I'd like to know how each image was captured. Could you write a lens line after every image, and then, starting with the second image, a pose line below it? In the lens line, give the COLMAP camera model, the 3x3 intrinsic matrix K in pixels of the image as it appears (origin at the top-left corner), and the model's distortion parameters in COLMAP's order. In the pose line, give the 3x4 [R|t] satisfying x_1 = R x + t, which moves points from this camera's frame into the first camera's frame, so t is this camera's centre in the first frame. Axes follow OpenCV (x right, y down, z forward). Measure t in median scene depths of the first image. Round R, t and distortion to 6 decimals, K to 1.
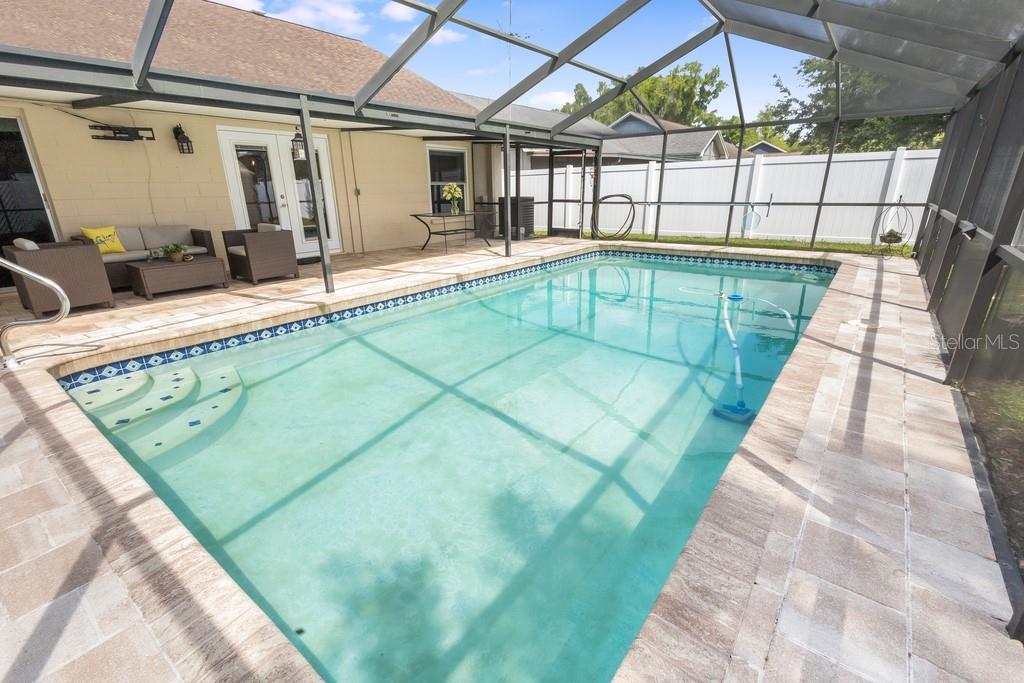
lens RADIAL K [[466.3, 0, 512.0], [0, 466.3, 341.5], [0, 0, 1]] dist [0.003809, 0.000483]
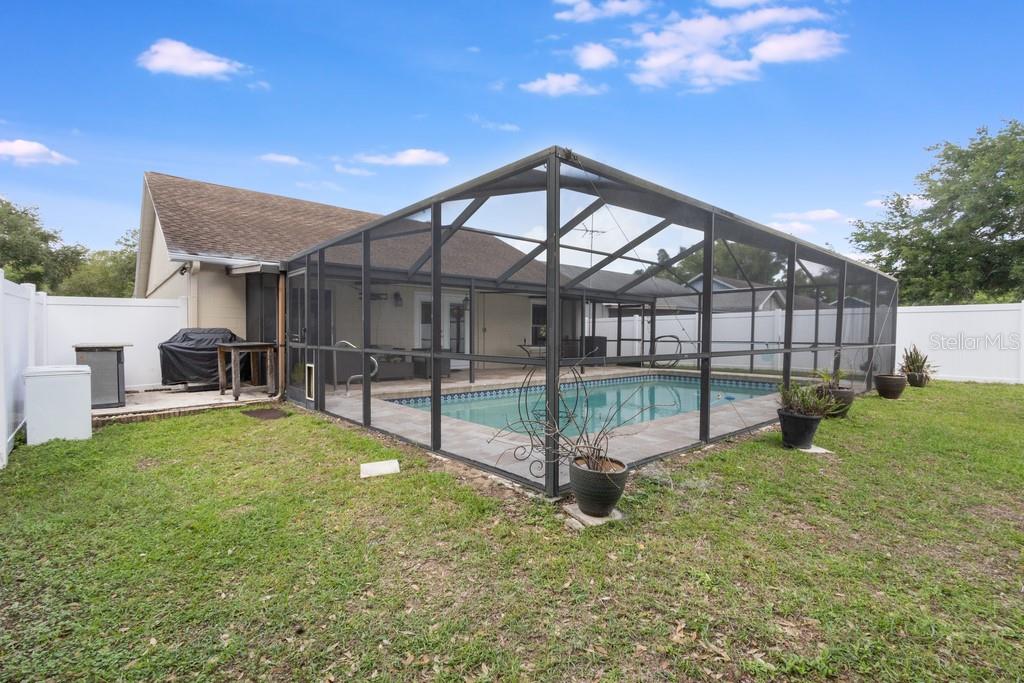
lens RADIAL K [[466.3, 0, 512.0], [0, 466.3, 341.5], [0, 0, 1]] dist [0.003809, 0.000483]
pose [[0.980541, 0.021261, -0.195158, 0.045373], [-0.078327, 0.953932, -0.289619, 0.125883], [0.180010, 0.299270, 0.937035, -0.335515]]
